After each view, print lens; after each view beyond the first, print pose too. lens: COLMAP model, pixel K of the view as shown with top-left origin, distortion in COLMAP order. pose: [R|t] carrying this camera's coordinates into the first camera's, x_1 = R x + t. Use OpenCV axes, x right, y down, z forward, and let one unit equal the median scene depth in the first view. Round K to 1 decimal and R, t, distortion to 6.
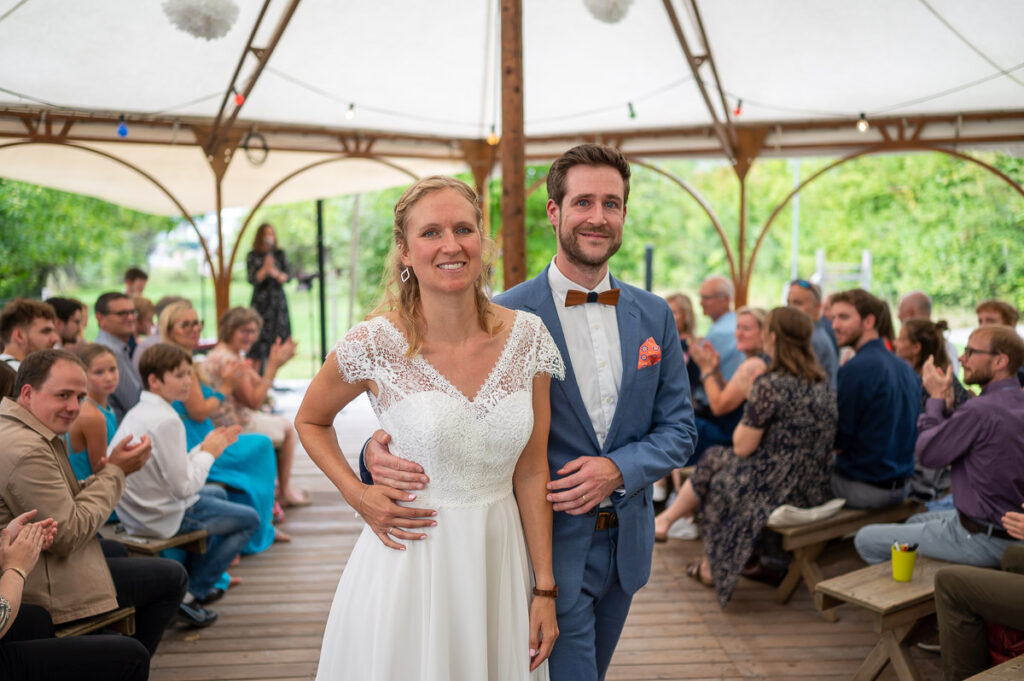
lens RADIAL K [[974.4, 0, 512.0], [0, 974.4, 340.5], [0, 0, 1]] dist [-0.002711, 0.018703]
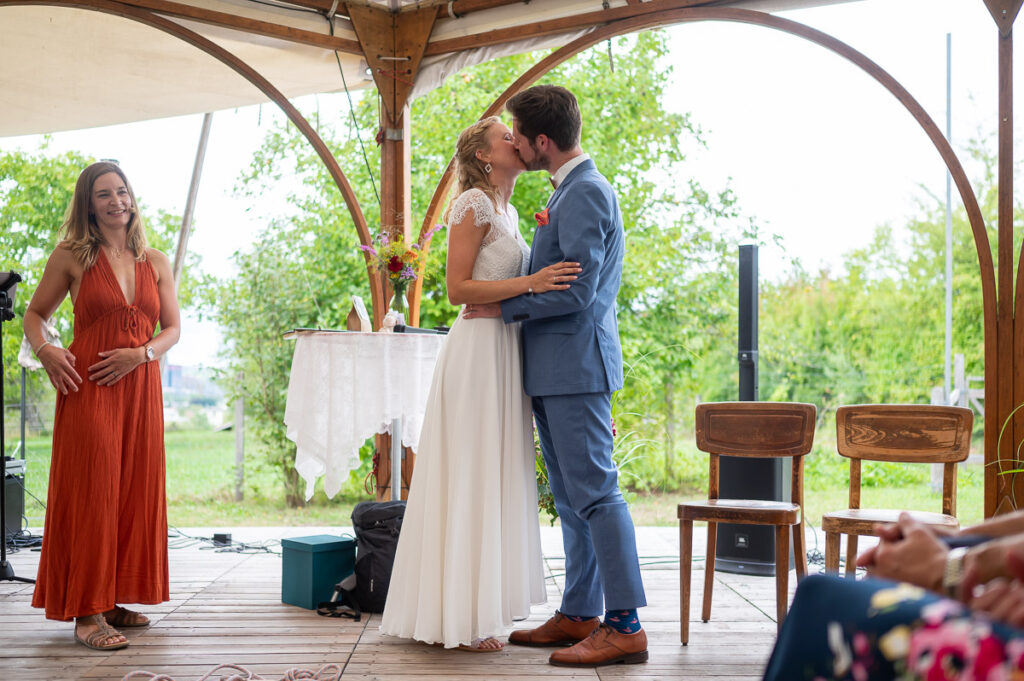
lens RADIAL K [[1034.6, 0, 526.1], [0, 1034.6, 381.7], [0, 0, 1]] dist [0.003168, -0.002555]
pose [[0.999890, 0.009888, -0.011031, 0.057641], [-0.011132, 0.992818, -0.119116, 0.048344], [0.009774, 0.119226, 0.992819, 0.774894]]
